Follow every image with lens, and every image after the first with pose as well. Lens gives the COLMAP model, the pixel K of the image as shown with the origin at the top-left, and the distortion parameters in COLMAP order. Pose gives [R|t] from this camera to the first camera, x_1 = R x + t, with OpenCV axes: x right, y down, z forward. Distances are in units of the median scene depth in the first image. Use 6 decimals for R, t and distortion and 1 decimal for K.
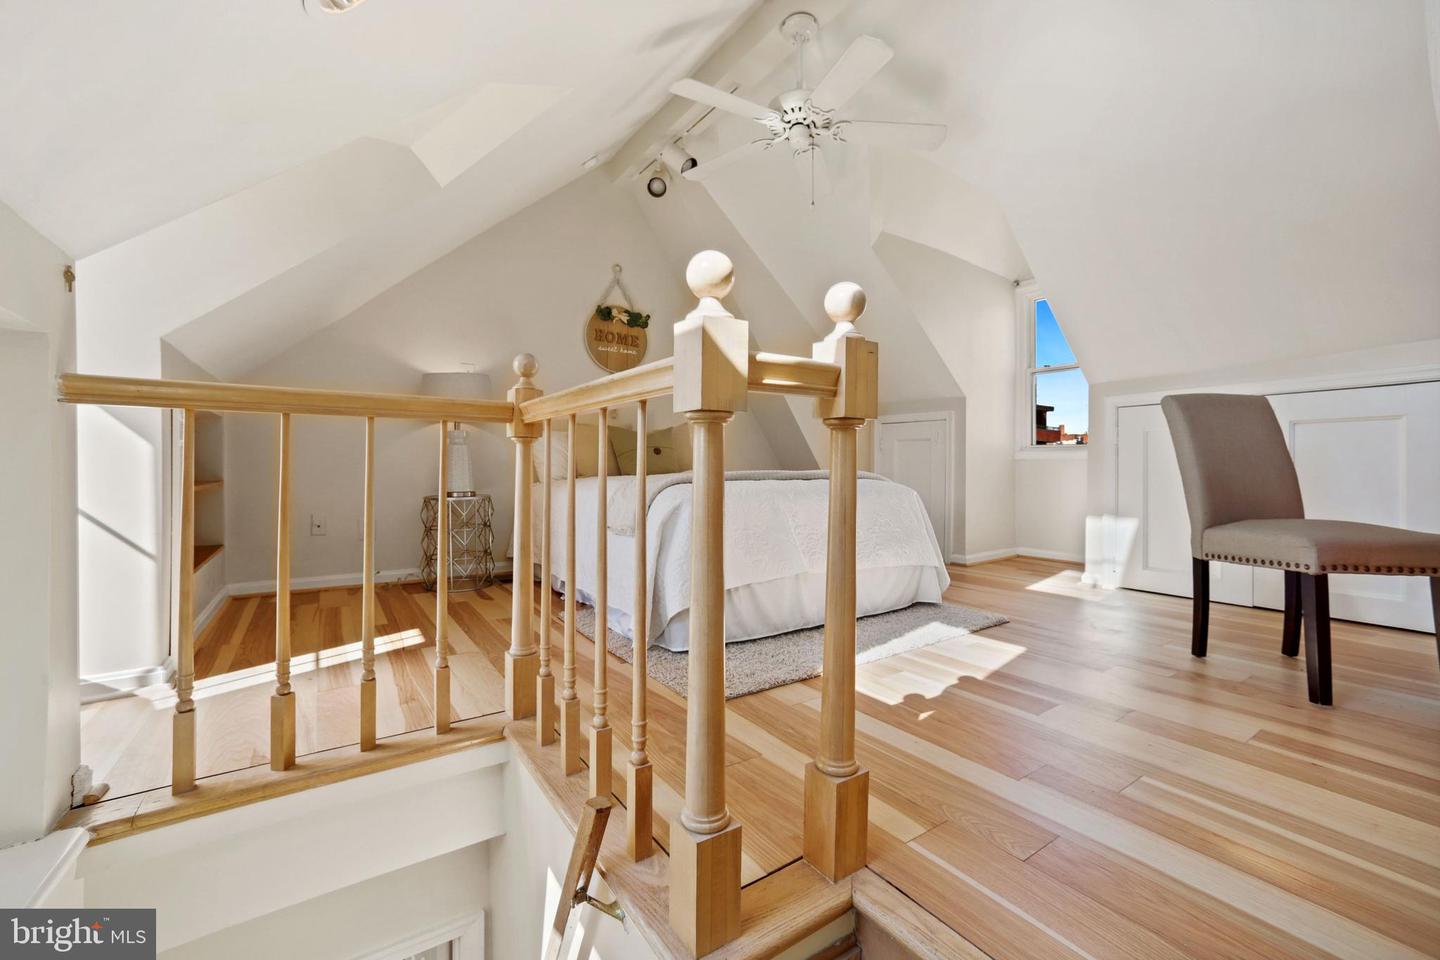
lens RADIAL K [[585.3, 0, 721.9], [0, 585.3, 453.7], [0, 0, 1]] dist [-0.035939, 0.018177]
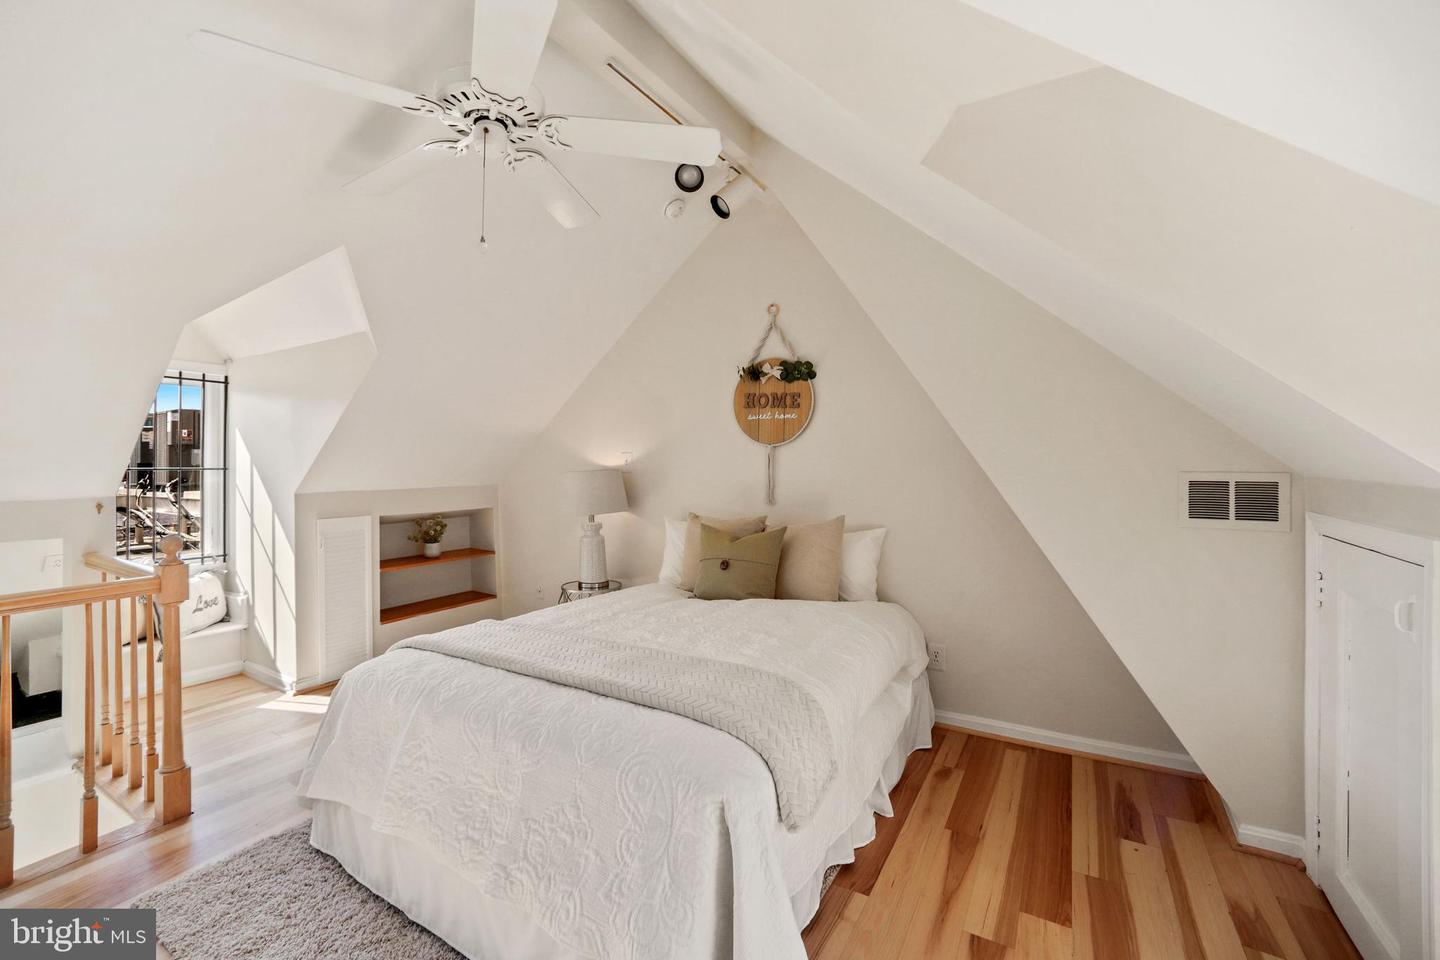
lens RADIAL K [[608.9, 0, 722.2], [0, 608.9, 469.0], [0, 0, 1]] dist [-0.072454, 0.025799]
pose [[0.439344, 0.005059, -0.898305, 0.516665], [0.012173, 0.999859, 0.011584, -0.120717], [0.898236, -0.016024, 0.439220, 0.601782]]
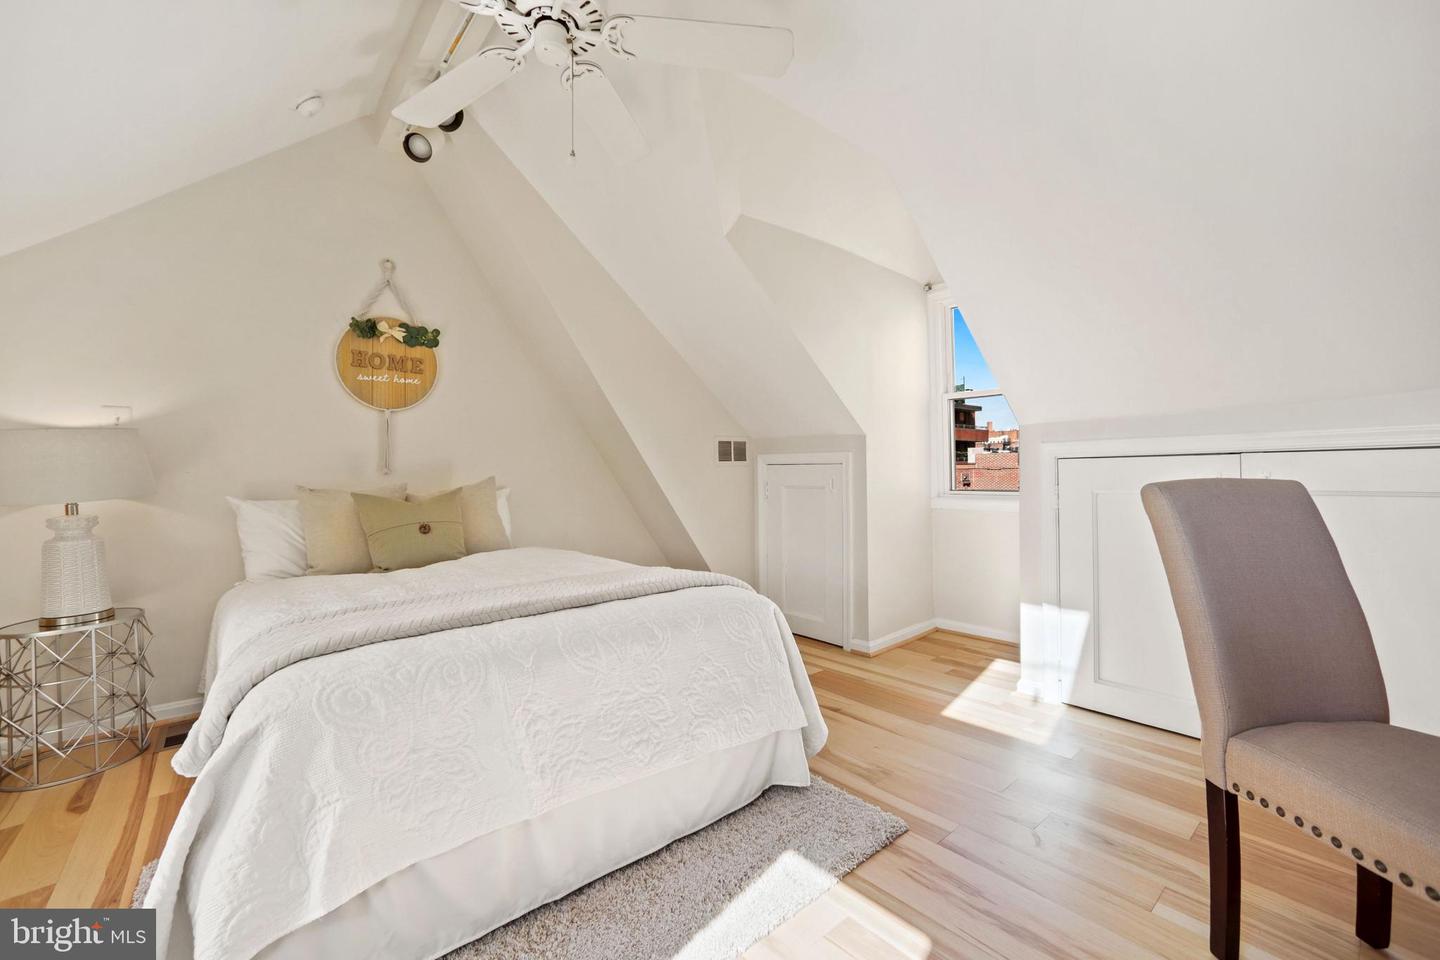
lens RADIAL K [[597.9, 0, 705.7], [0, 597.9, 457.9], [0, 0, 1]] dist [-0.017377, -0.000190]
pose [[0.996216, -0.018847, 0.084845, 0.147874], [0.018900, 0.999821, 0.000180, -0.074703], [-0.084834, 0.001424, 0.996394, 0.242690]]
